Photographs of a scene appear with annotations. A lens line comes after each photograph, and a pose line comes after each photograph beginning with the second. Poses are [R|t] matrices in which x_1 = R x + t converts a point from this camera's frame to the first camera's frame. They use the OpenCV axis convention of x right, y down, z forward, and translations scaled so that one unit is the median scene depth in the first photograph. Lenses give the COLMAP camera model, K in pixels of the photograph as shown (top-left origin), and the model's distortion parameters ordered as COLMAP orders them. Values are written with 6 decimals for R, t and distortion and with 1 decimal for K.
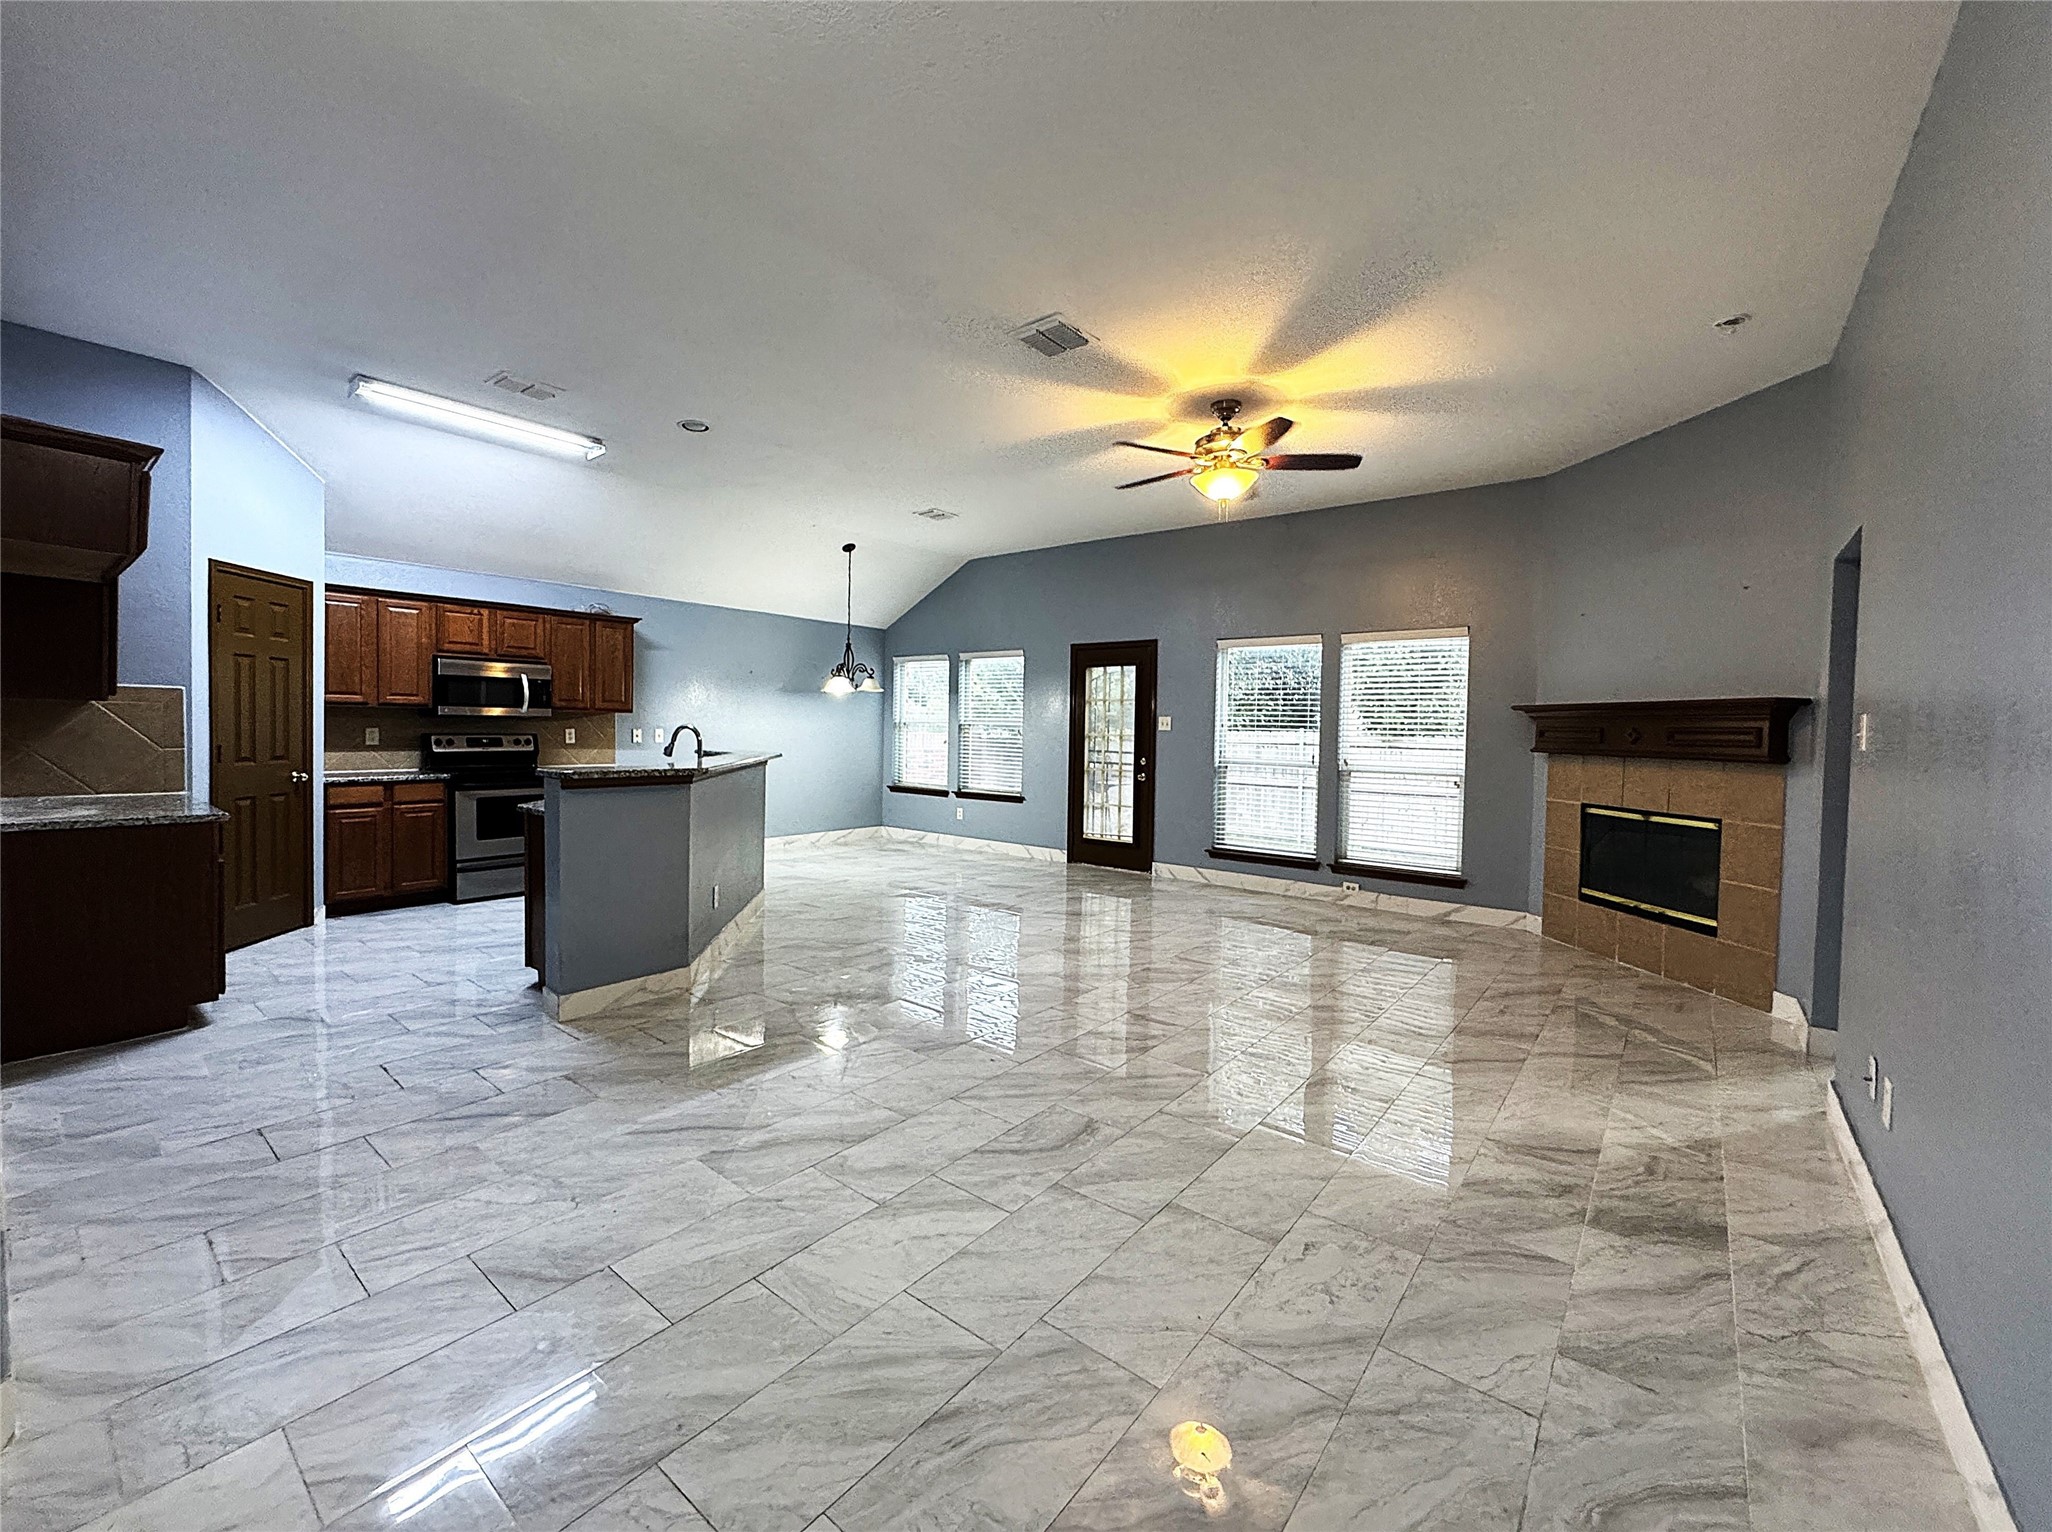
lens RADIAL K [[836.6, 0, 1017.0], [0, 836.6, 759.7], [0, 0, 1]] dist [-0.002144, -0.000085]
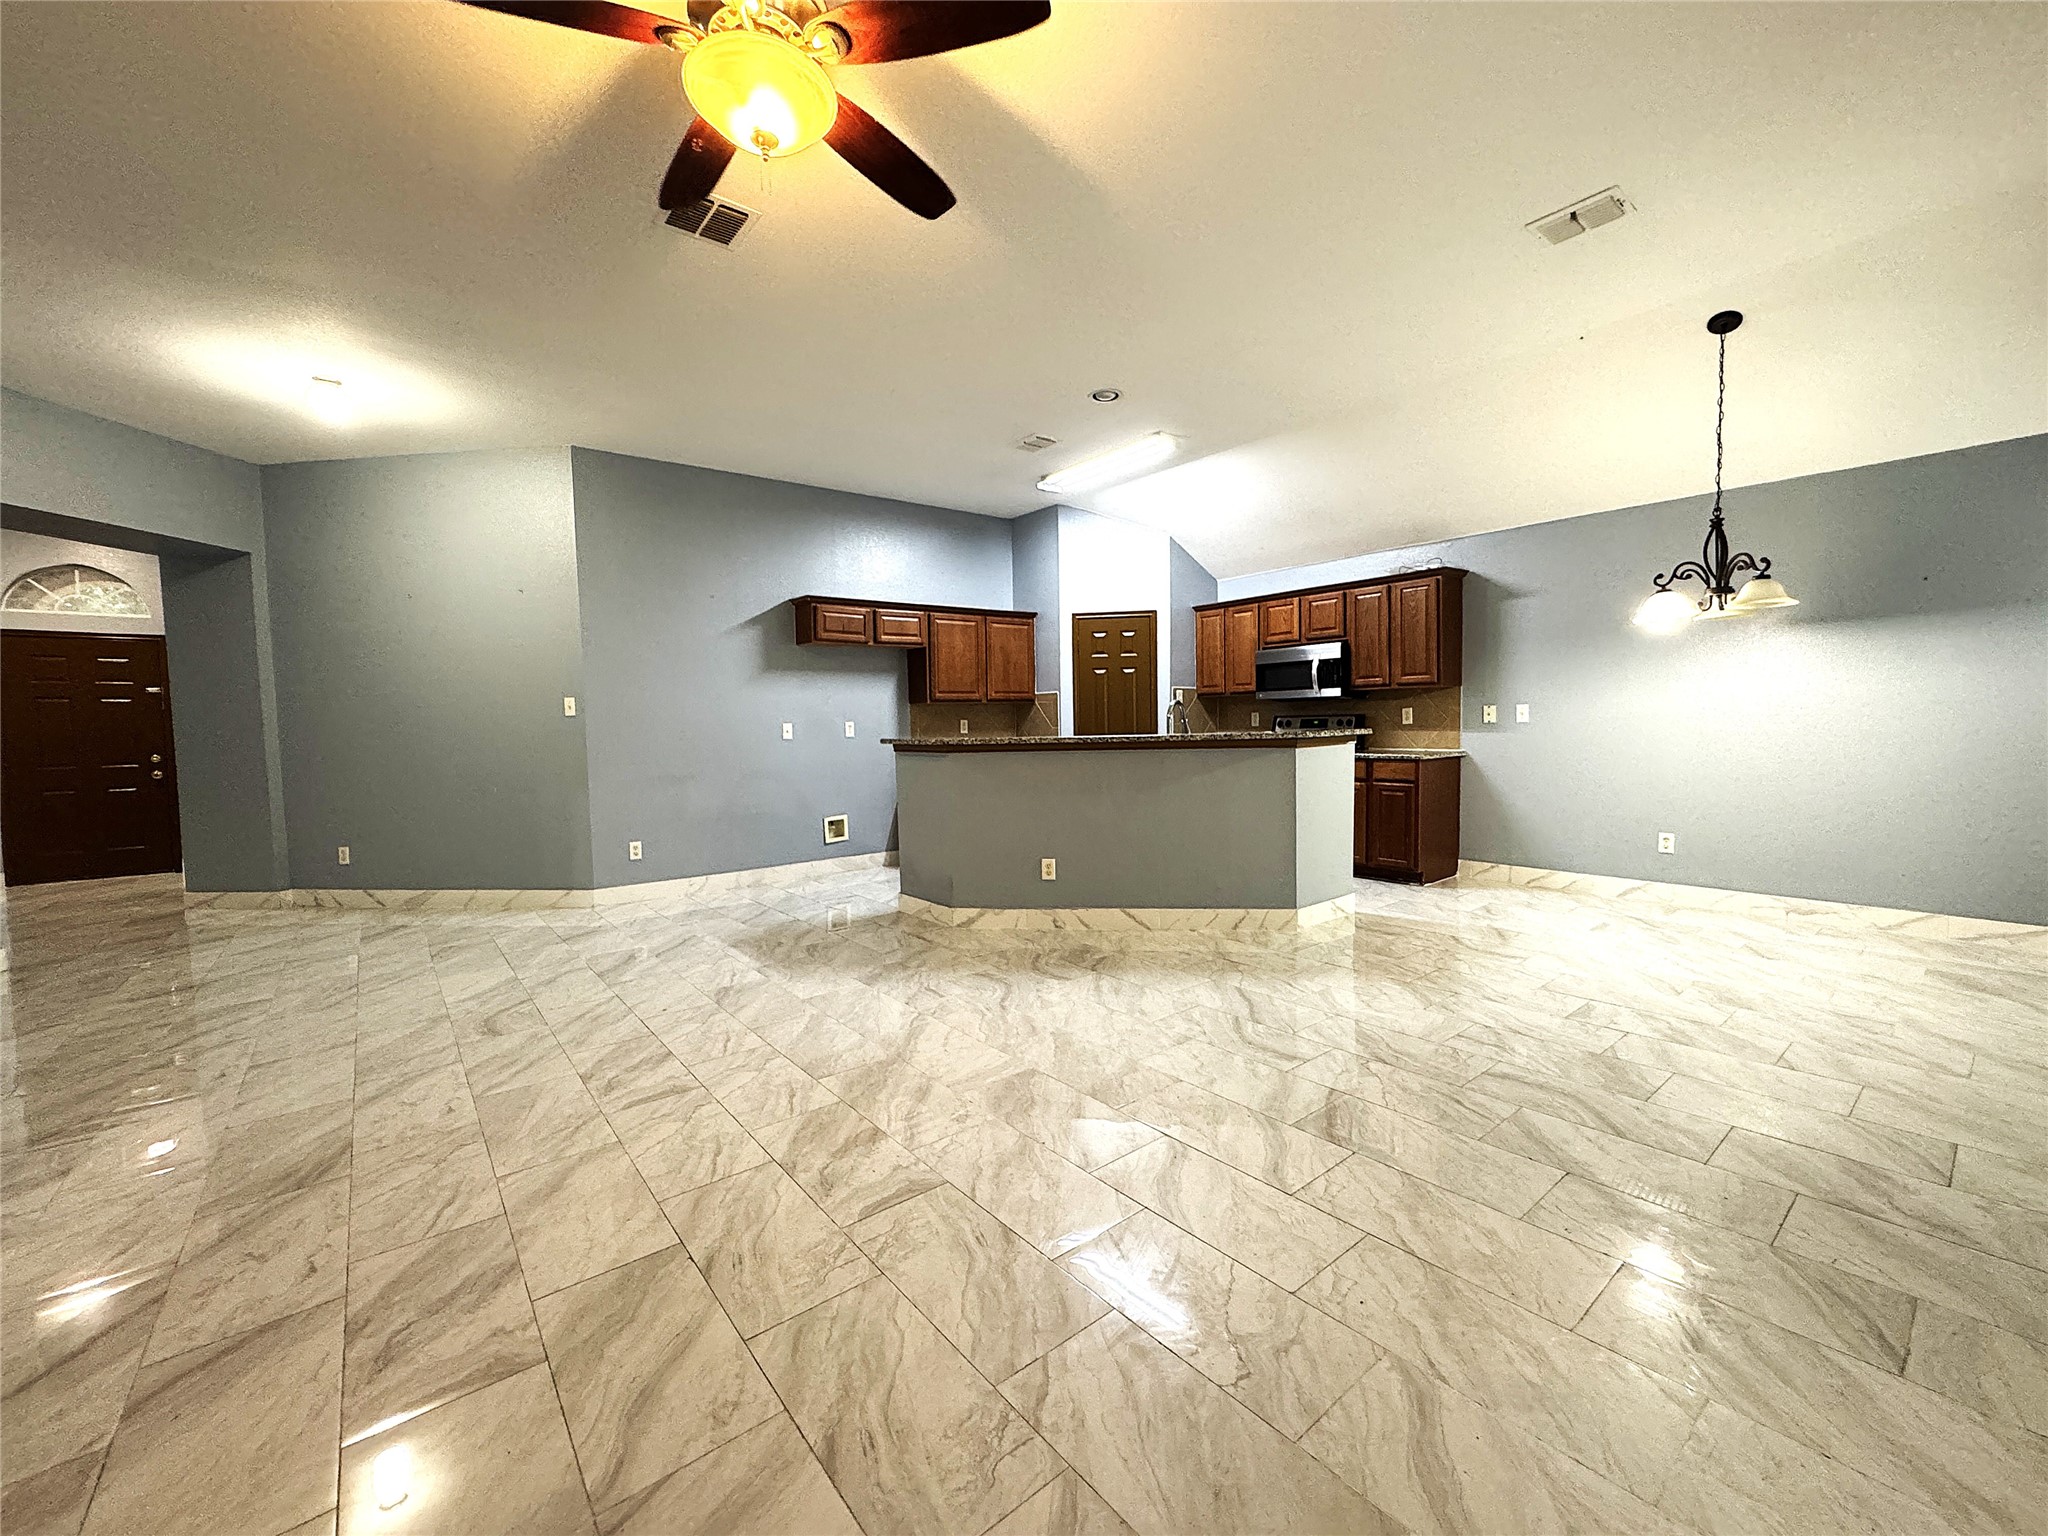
lens RADIAL K [[828.0, 0, 1021.4], [0, 828.0, 768.2], [0, 0, 1]] dist [-0.003210, 0.000537]
pose [[-0.223808, 0.039051, -0.973851, 0.670379], [-0.024124, 0.998669, 0.045590, -0.004759], [0.974335, 0.033697, -0.222568, 1.268777]]
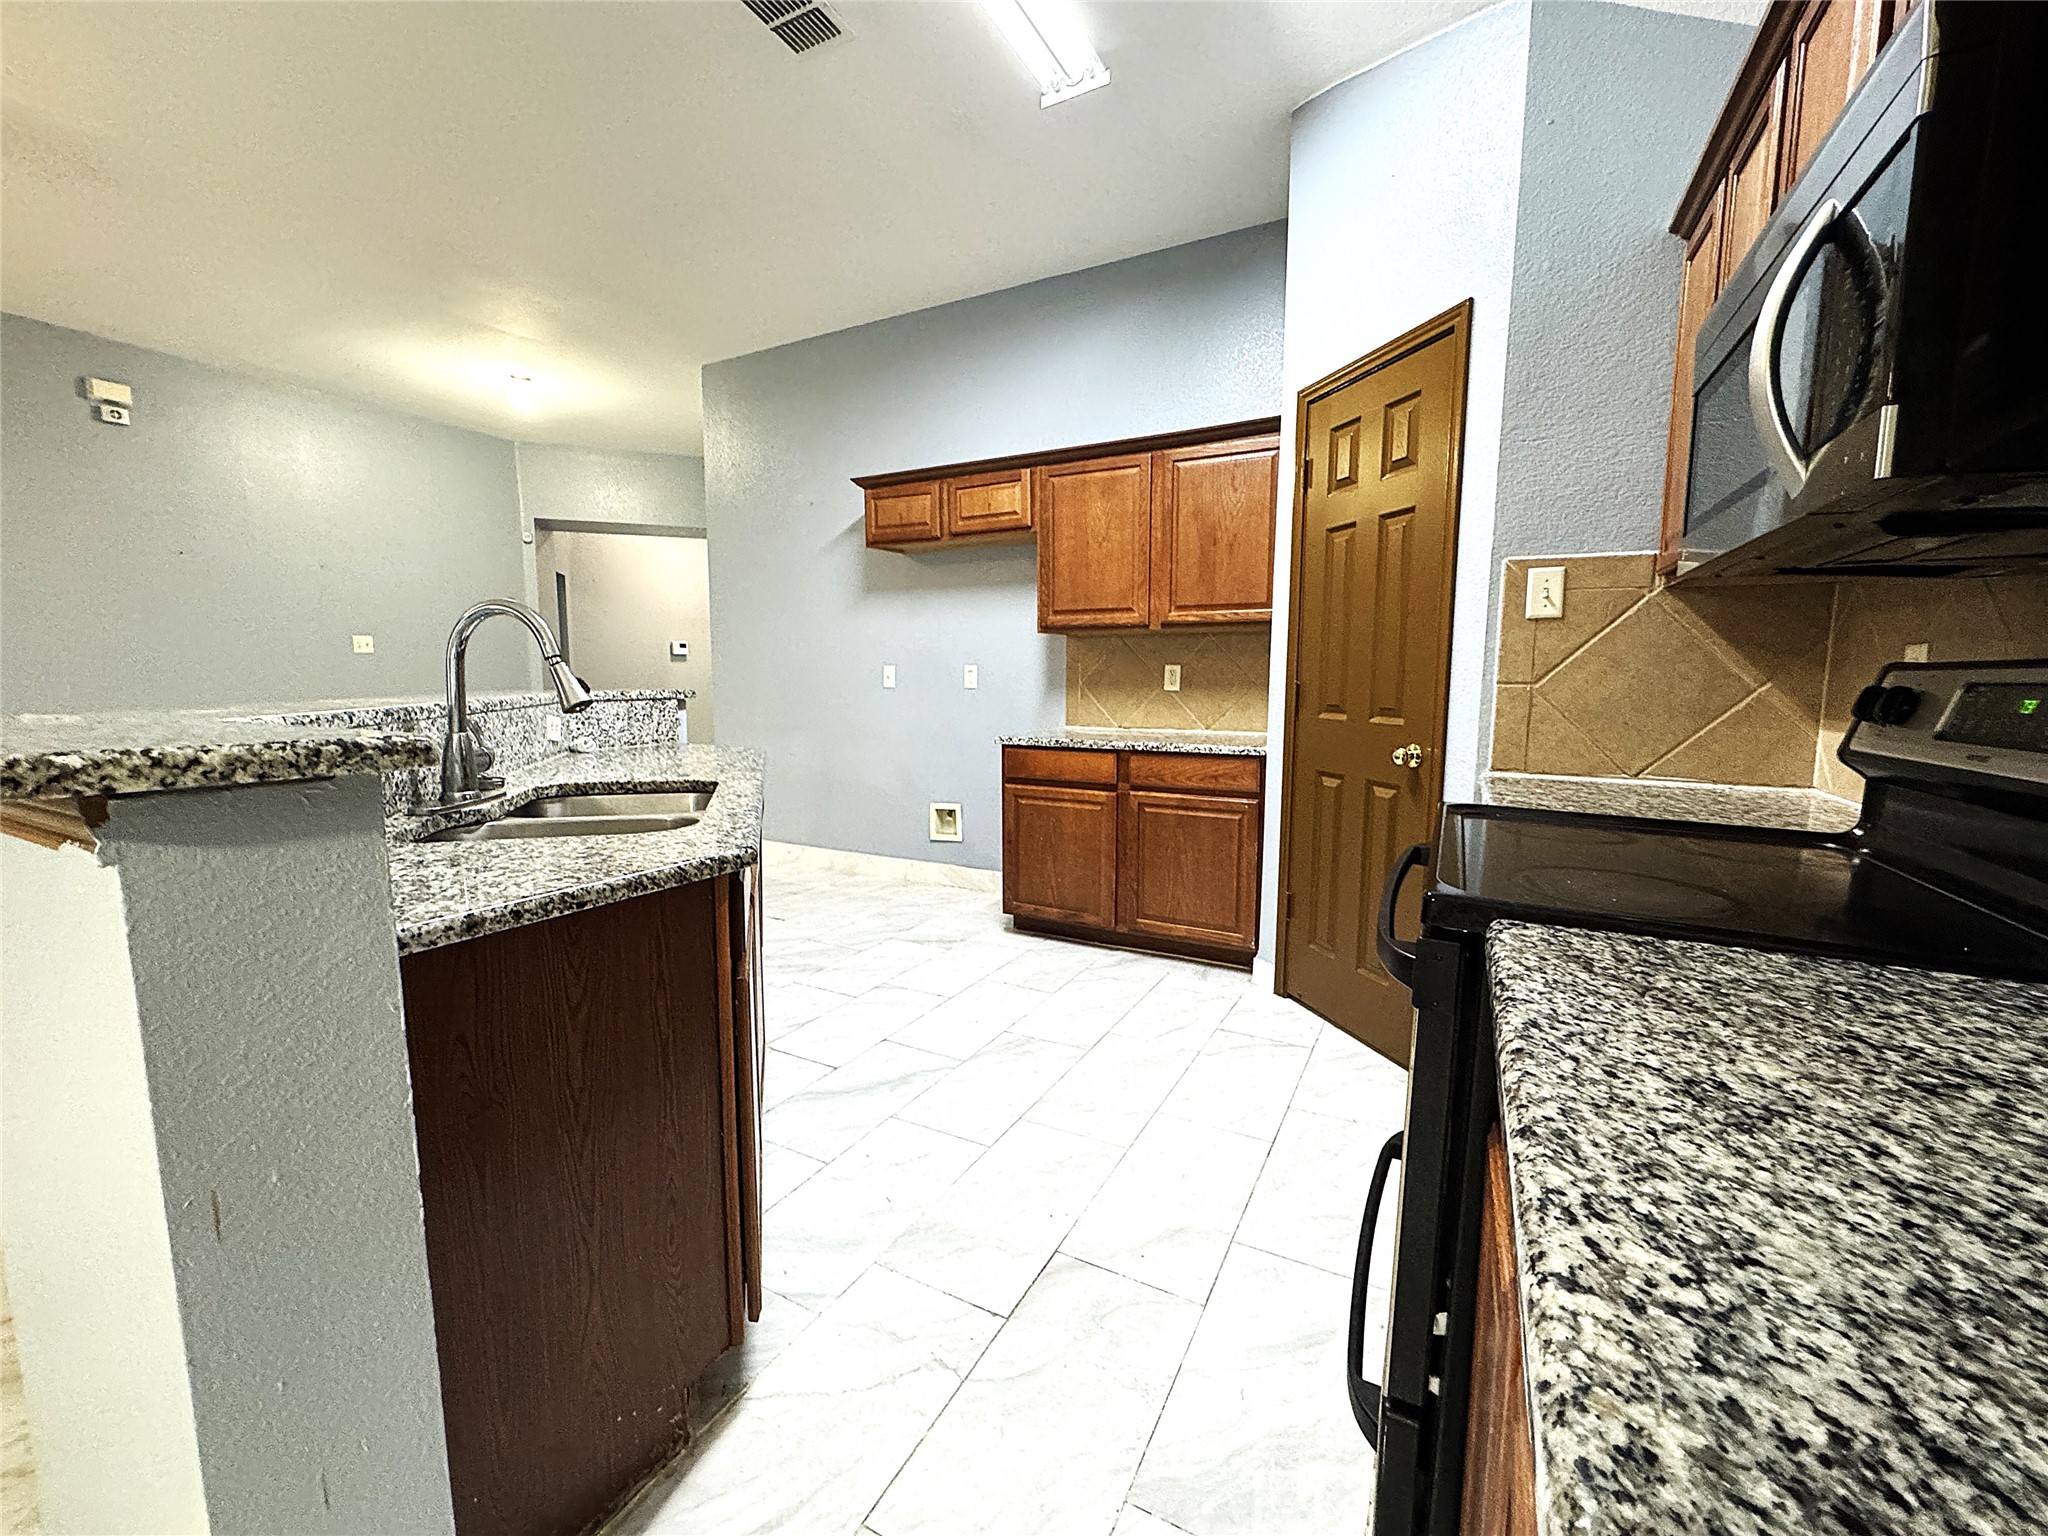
lens RADIAL K [[828.0, 0, 1021.4], [0, 828.0, 768.2], [0, 0, 1]] dist [-0.003210, 0.000537]
pose [[-0.982490, -0.000302, -0.186316, -0.629743], [-0.029225, 0.987870, 0.152506, -0.043889], [0.184010, 0.155281, -0.970581, 1.619863]]
